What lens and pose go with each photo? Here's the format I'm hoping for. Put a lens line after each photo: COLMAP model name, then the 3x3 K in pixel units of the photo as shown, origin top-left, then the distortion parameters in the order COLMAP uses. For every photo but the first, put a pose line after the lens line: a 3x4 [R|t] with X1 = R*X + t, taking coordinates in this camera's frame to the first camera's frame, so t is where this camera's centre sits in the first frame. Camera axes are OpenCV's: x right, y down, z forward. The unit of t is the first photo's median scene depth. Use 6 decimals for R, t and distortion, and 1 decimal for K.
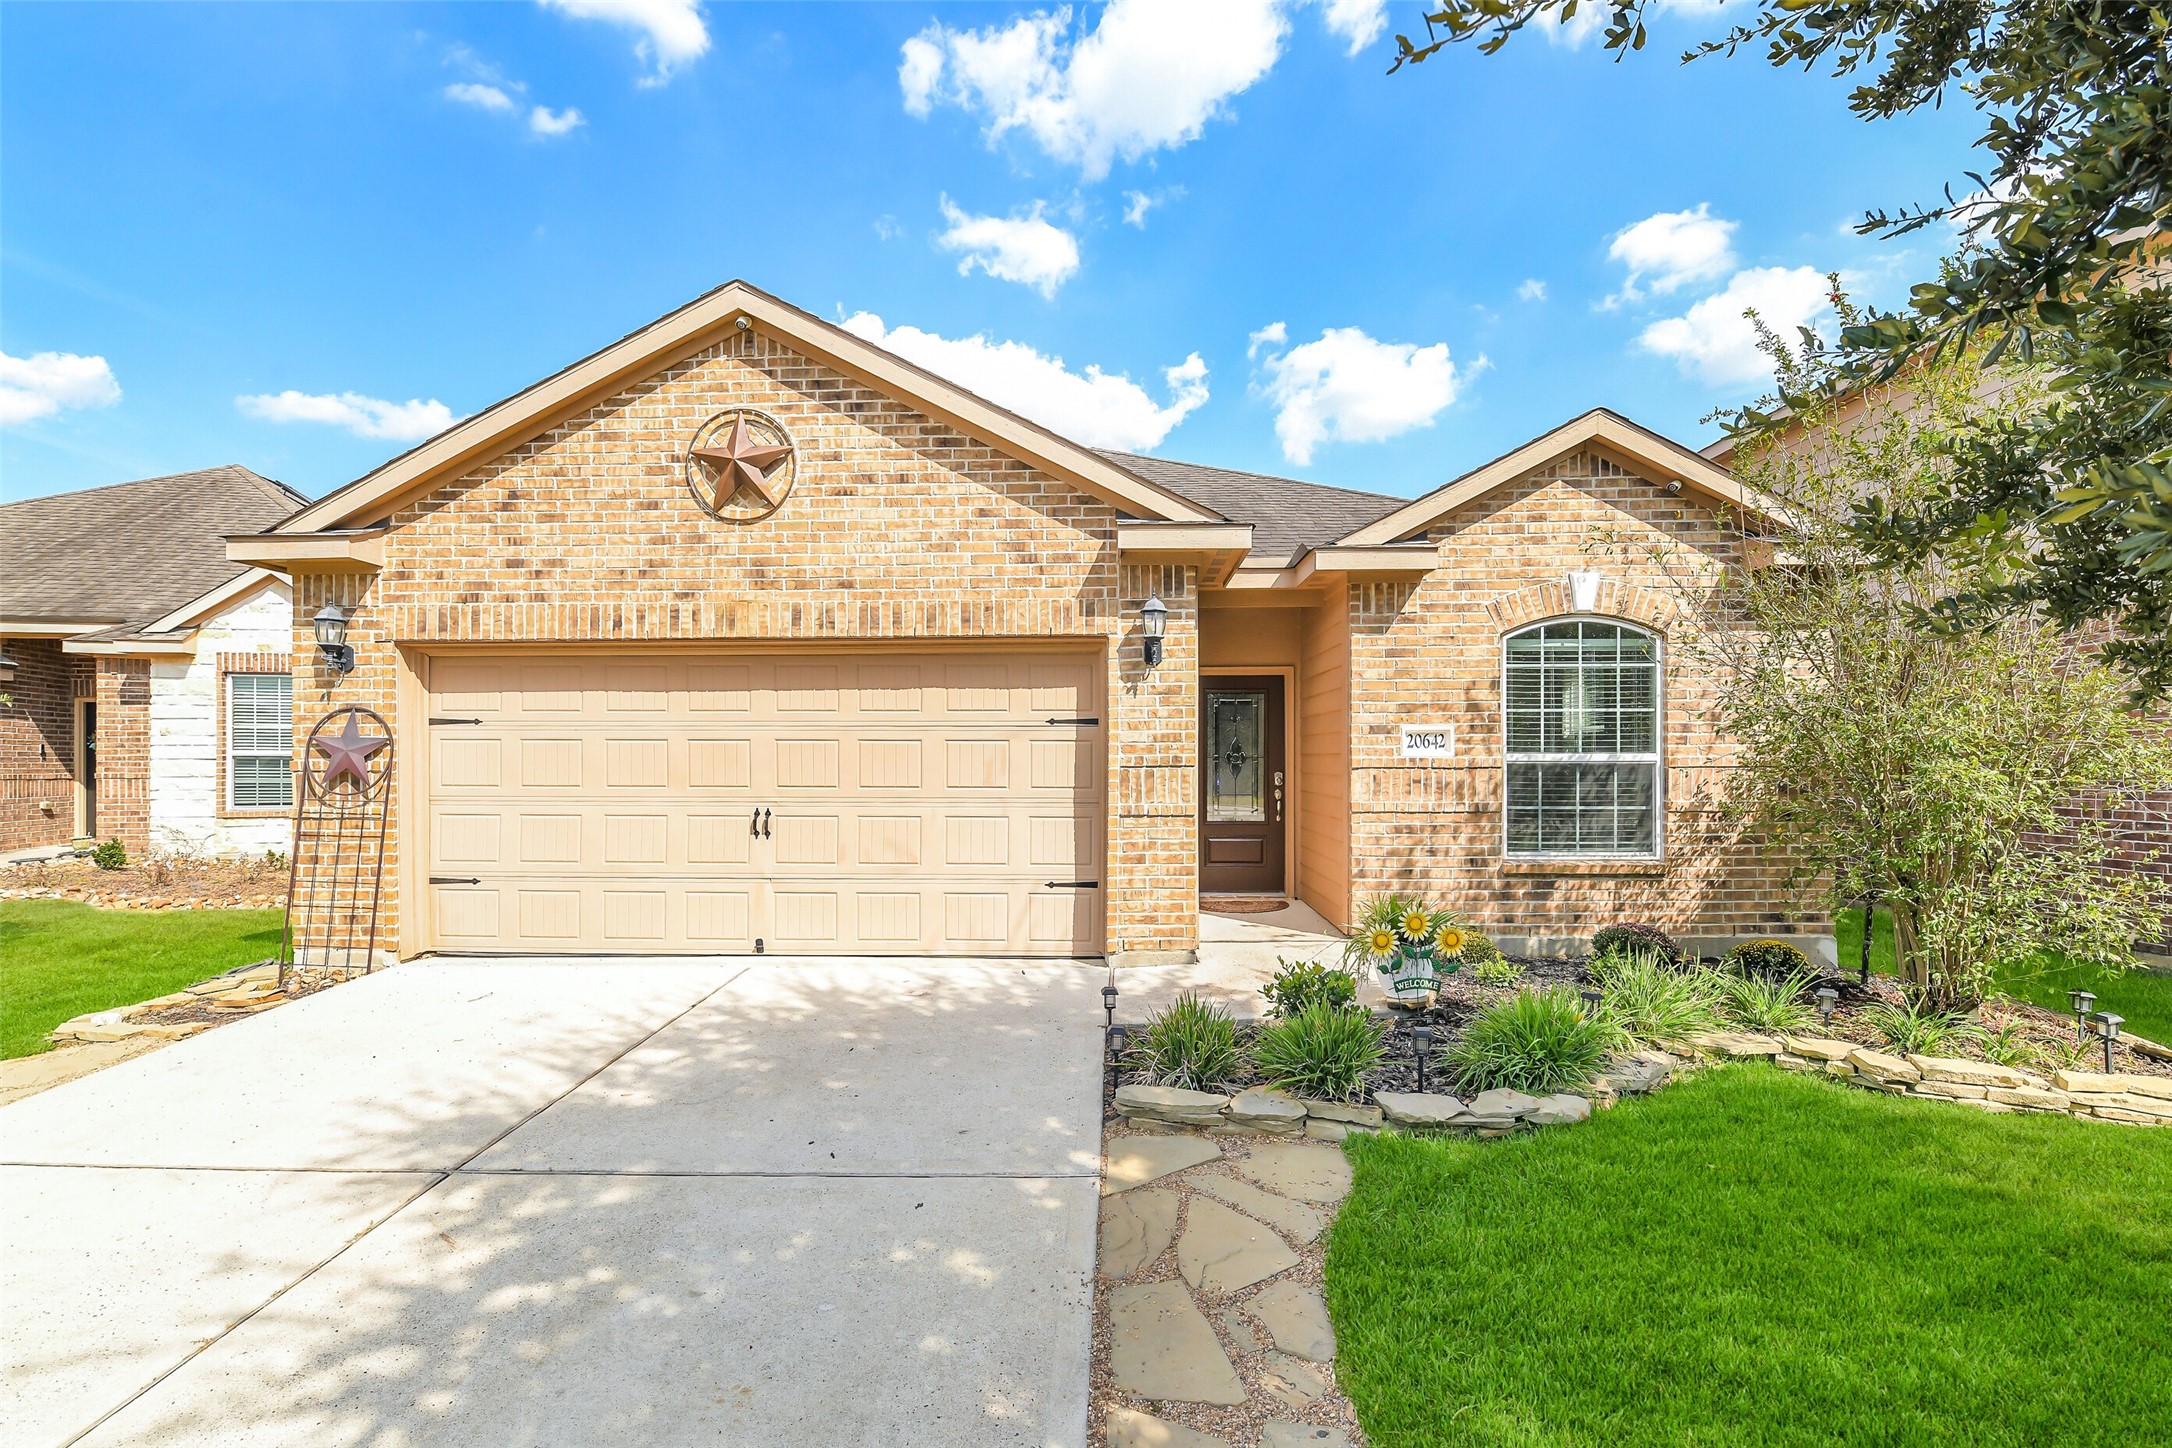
lens RADIAL K [[1005.6, 0, 1069.9], [0, 1005.6, 757.9], [0, 0, 1]] dist [-0.008743, -0.000598]
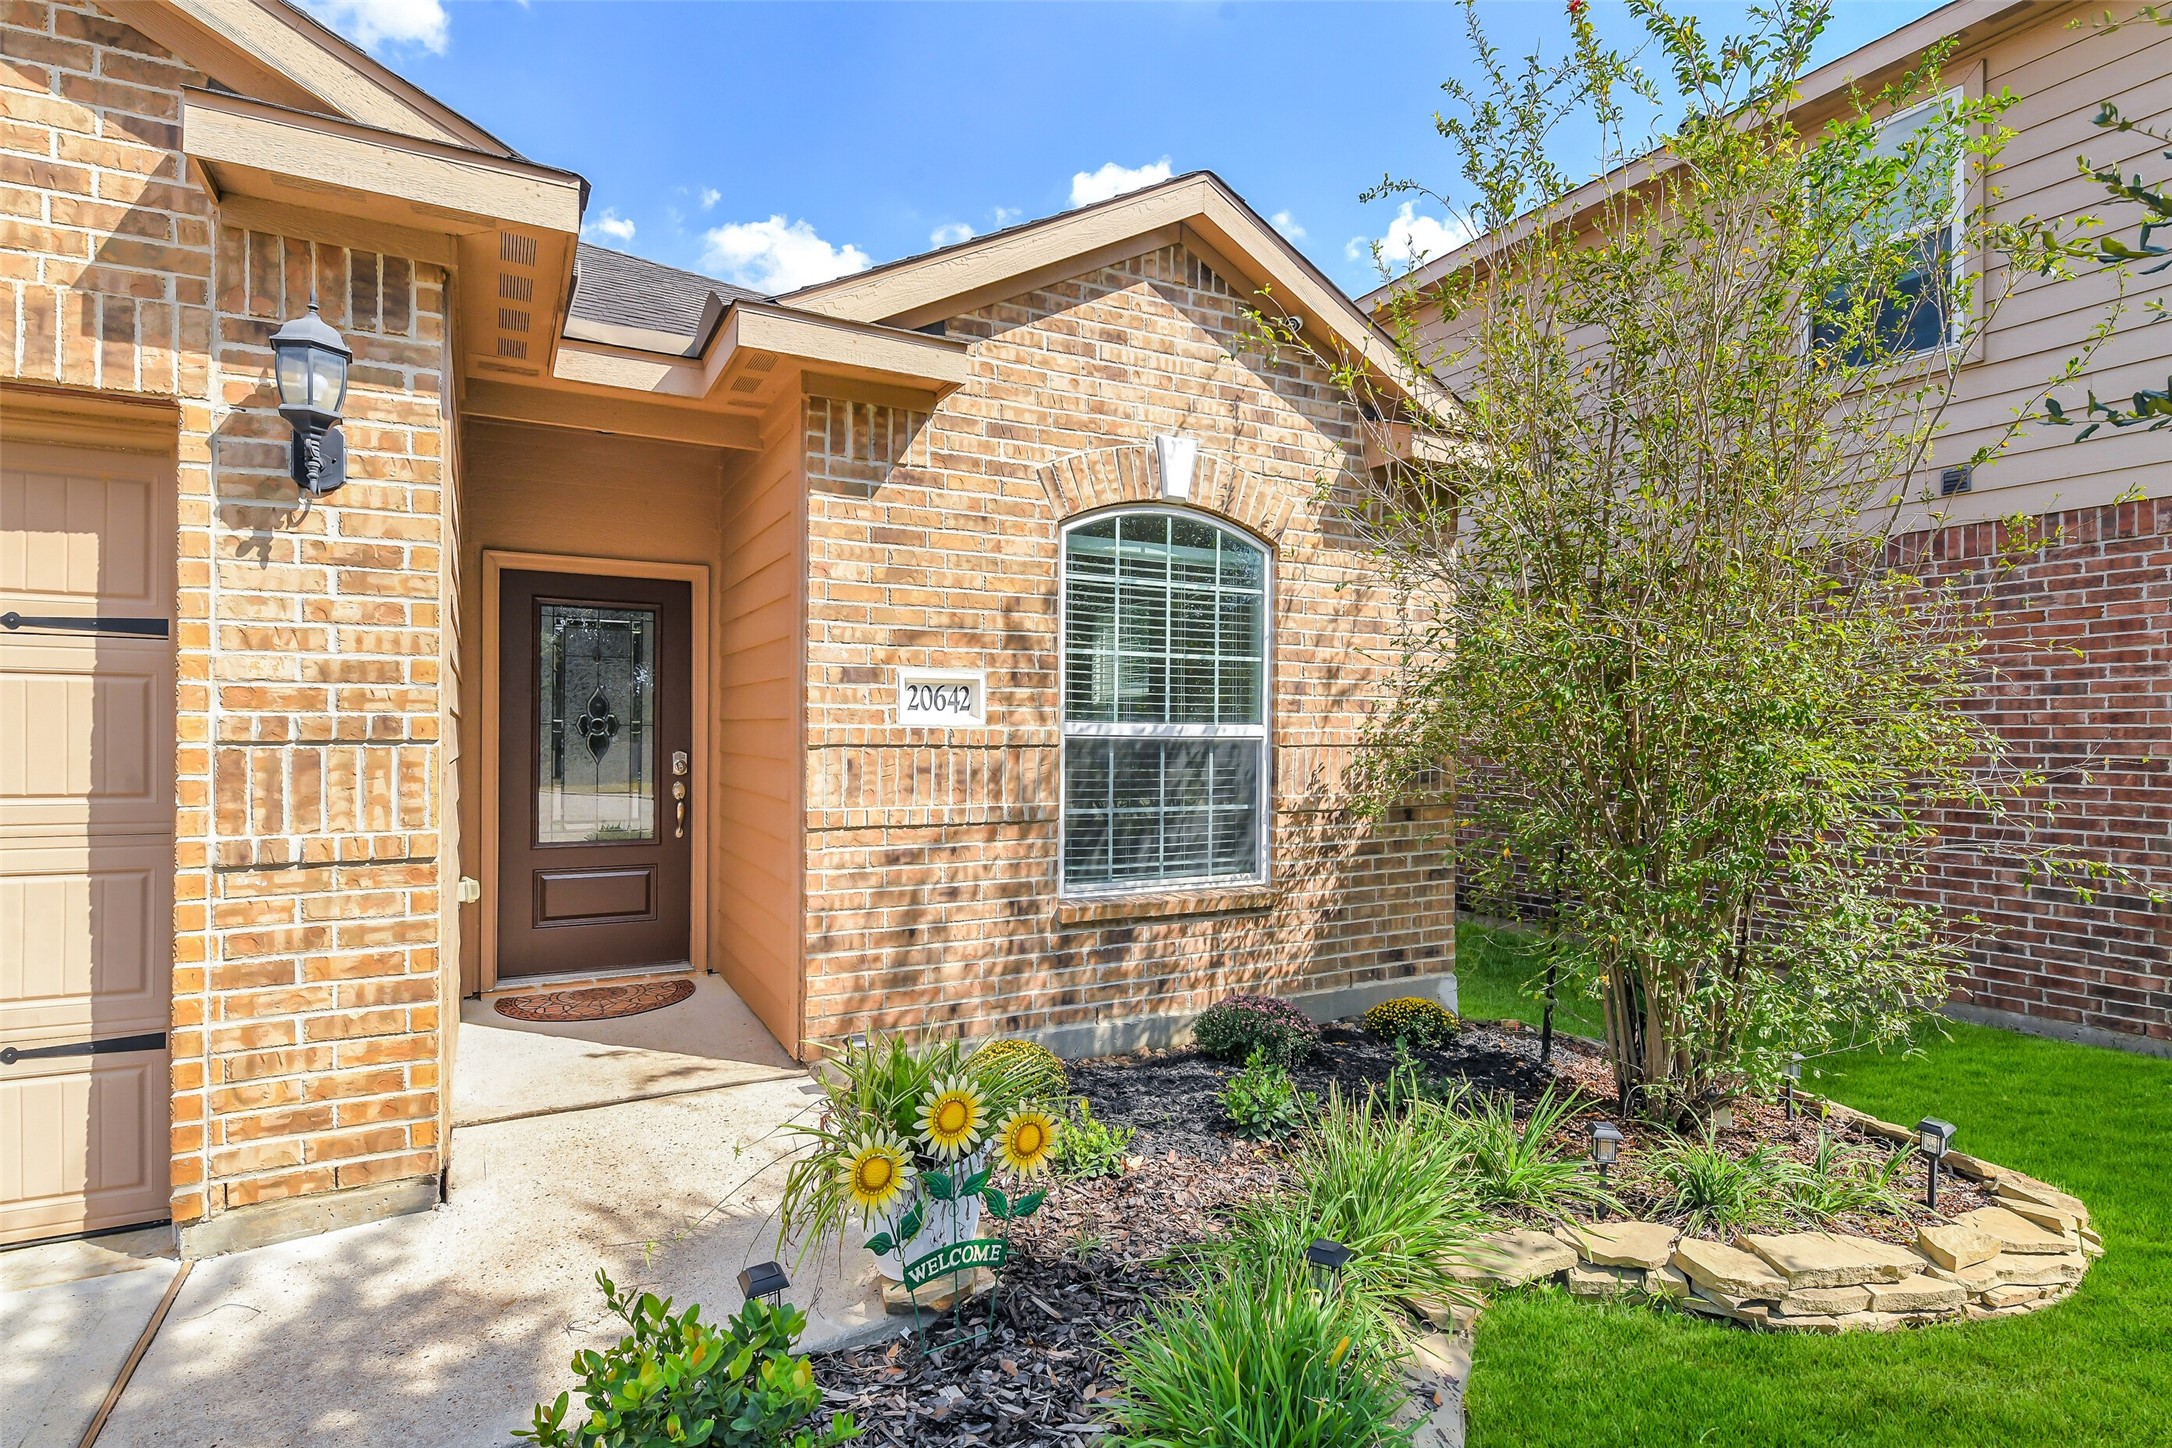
lens RADIAL K [[1102.1, 0, 1095.2], [0, 1102.1, 739.2], [0, 0, 1]] dist [0.009425, -0.010625]
pose [[0.864501, 0.004794, 0.502608, 0.127877], [-0.009174, 0.999938, 0.006243, 0.001795], [-0.502547, -0.010009, 0.864492, 0.451292]]
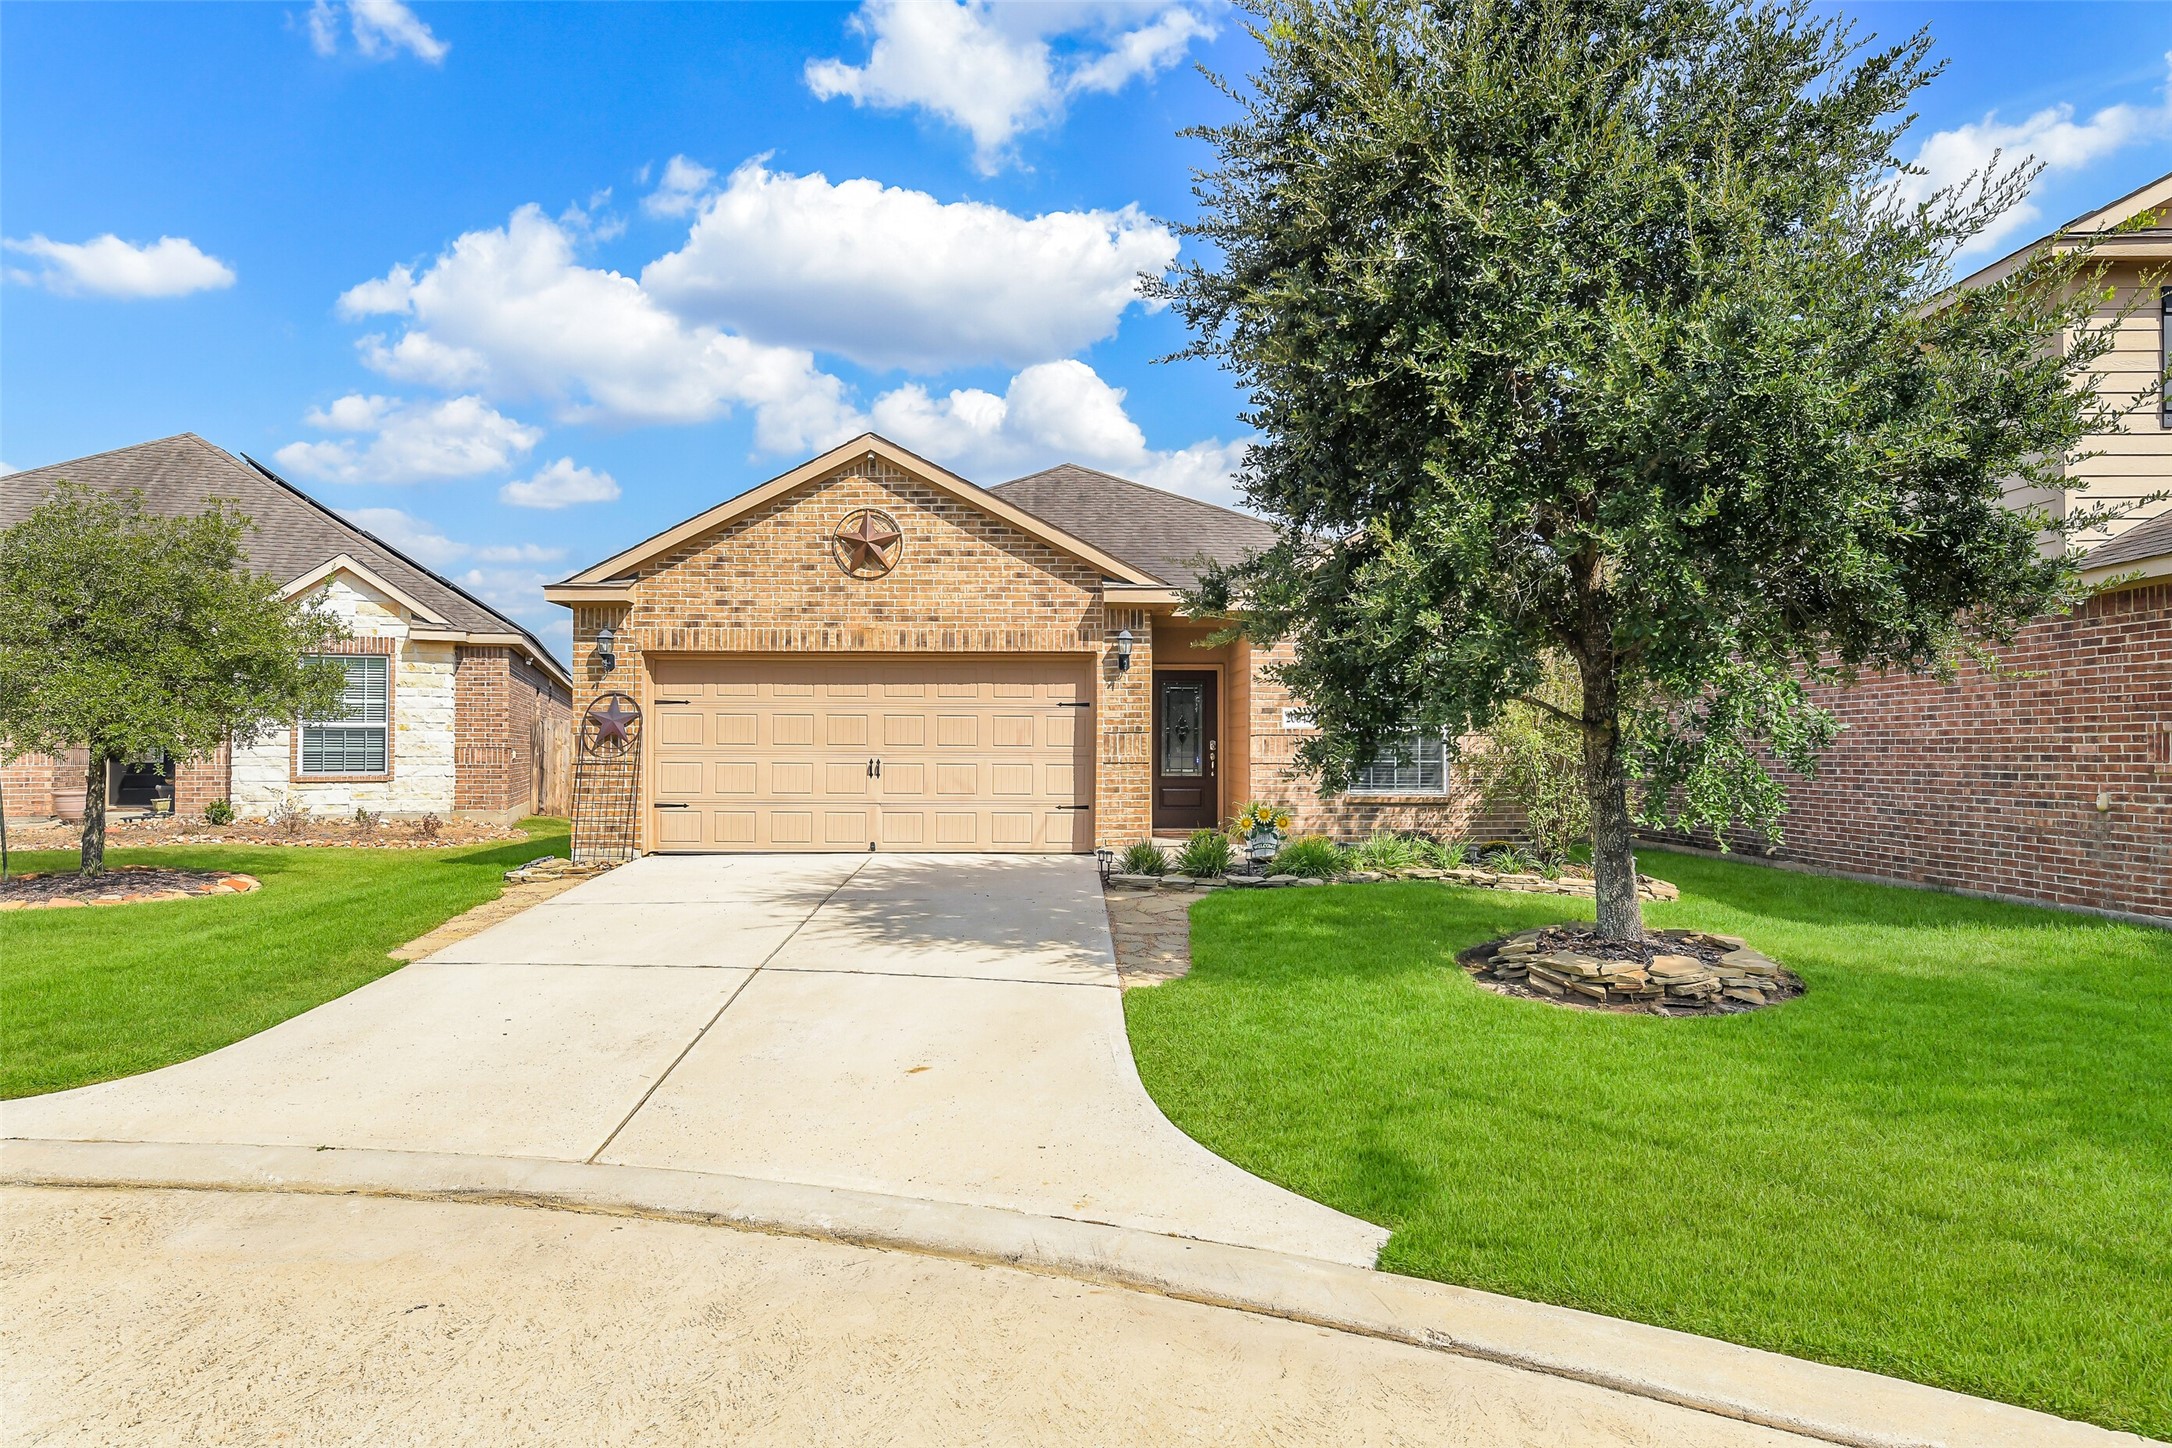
lens RADIAL K [[1590.3, 0, 1096.0], [0, 1590.3, 720.5], [0, 0, 1]] dist [0.012438, 0.000191]
pose [[0.997143, 0.004762, 0.075389, -0.153742], [-0.003462, 0.999843, -0.017364, 0.032865], [-0.075460, 0.017053, 0.997003, -1.537373]]
